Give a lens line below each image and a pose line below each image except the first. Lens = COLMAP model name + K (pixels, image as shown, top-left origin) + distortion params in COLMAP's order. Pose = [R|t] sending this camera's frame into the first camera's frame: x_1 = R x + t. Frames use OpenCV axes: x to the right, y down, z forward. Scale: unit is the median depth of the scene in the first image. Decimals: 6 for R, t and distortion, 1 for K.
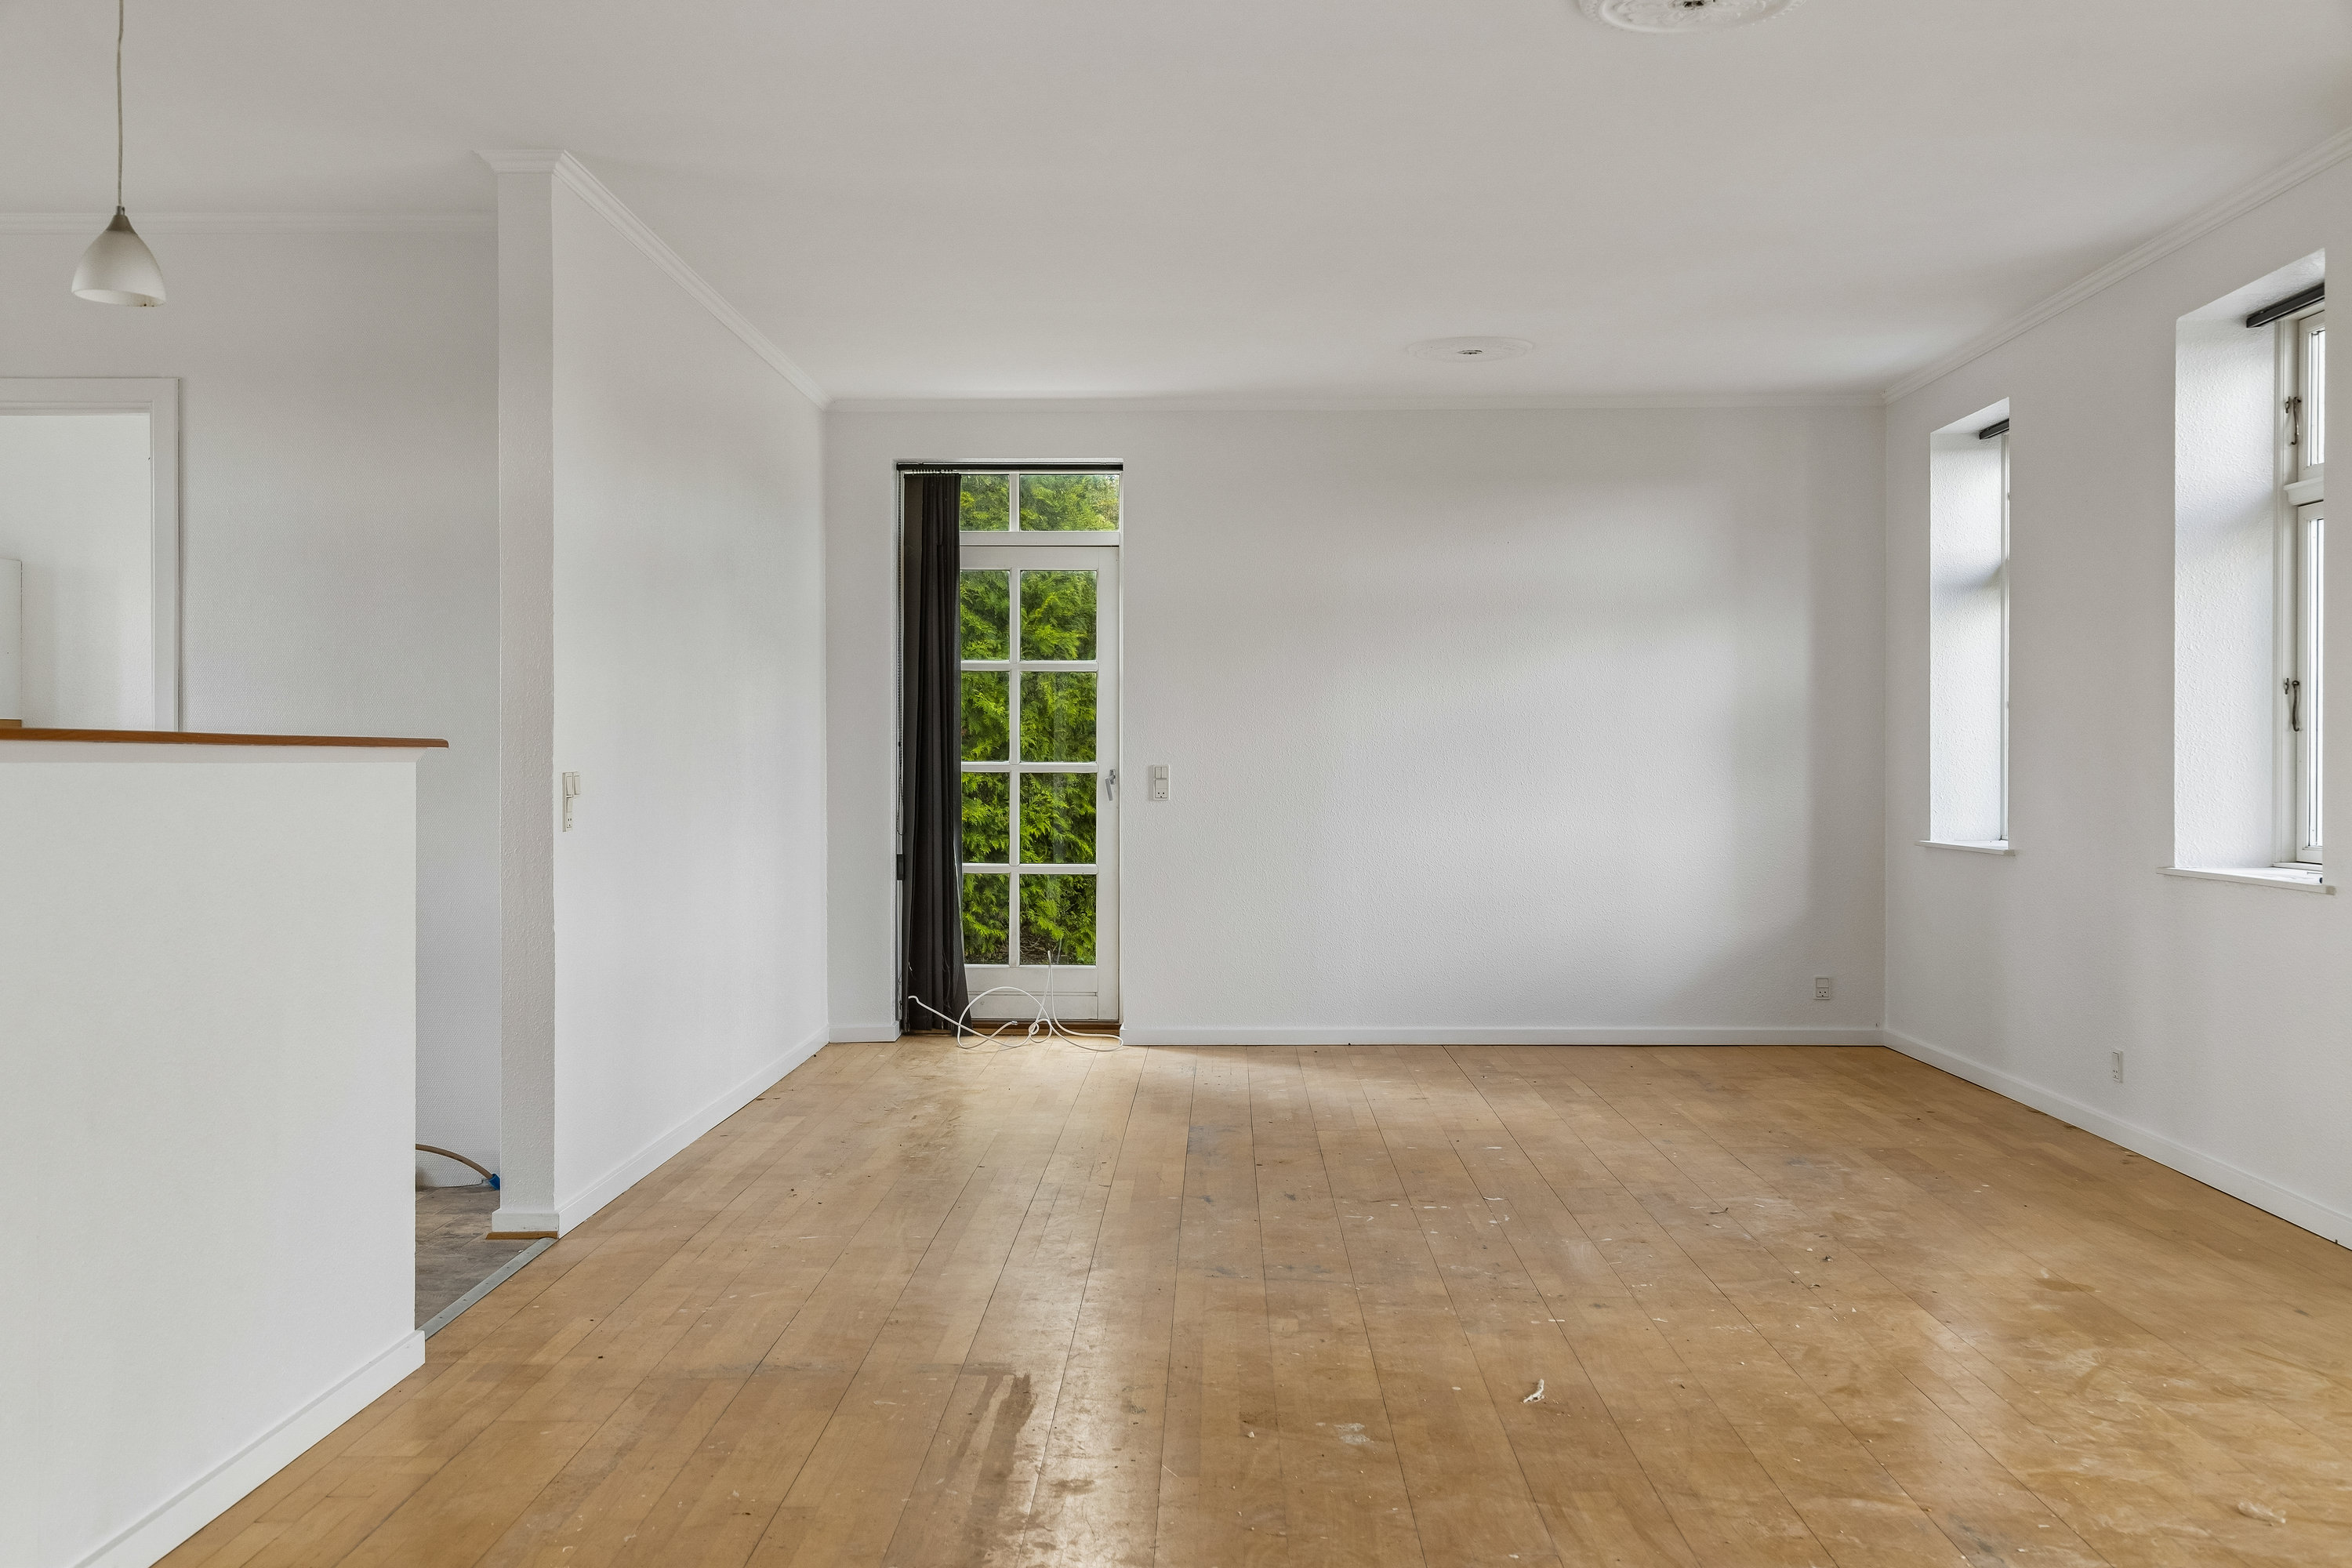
lens RADIAL K [[2317.2, 0, 1169.1], [0, 2317.2, 783.5], [0, 0, 1]] dist [0.007046, 0.000000]
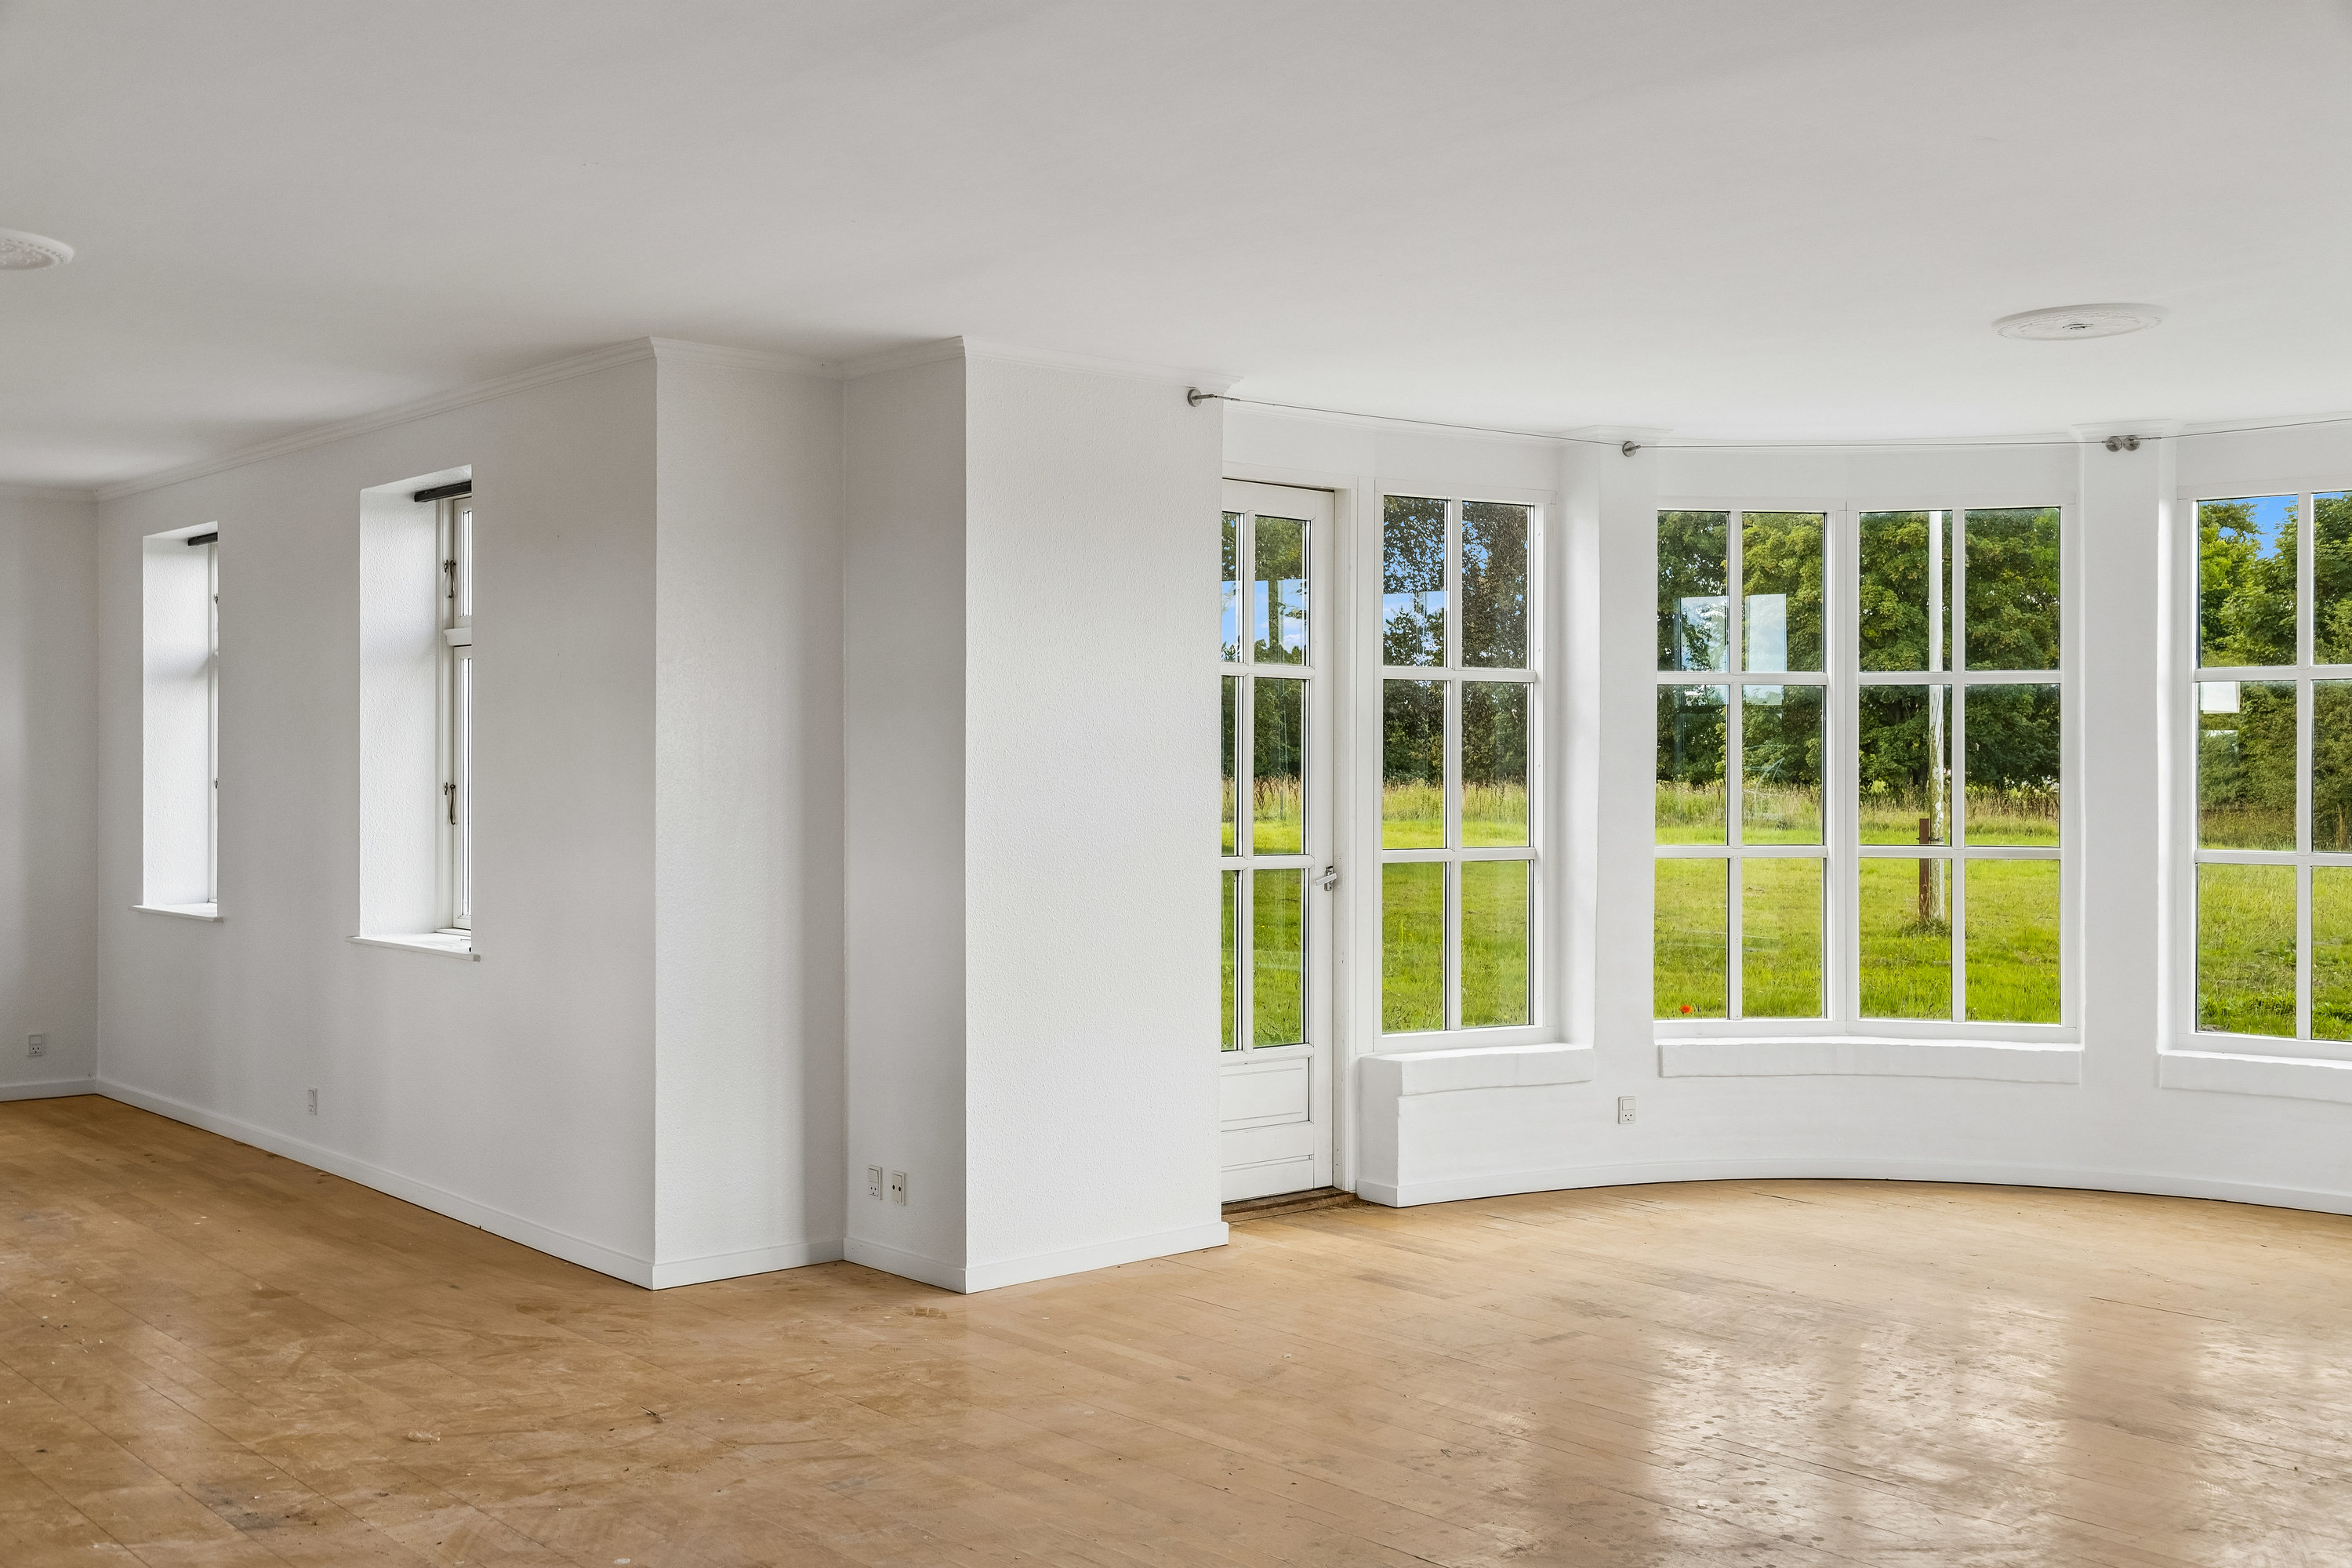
lens RADIAL K [[2317.2, 0, 1134.9], [0, 2317.2, 761.0], [0, 0, 1]] dist [0.007046, 0.000000]
pose [[0.741913, 0.003654, 0.670486, -0.102413], [0.003477, 0.999951, -0.009296, -0.053352], [-0.670487, 0.009228, 0.741864, -0.222997]]
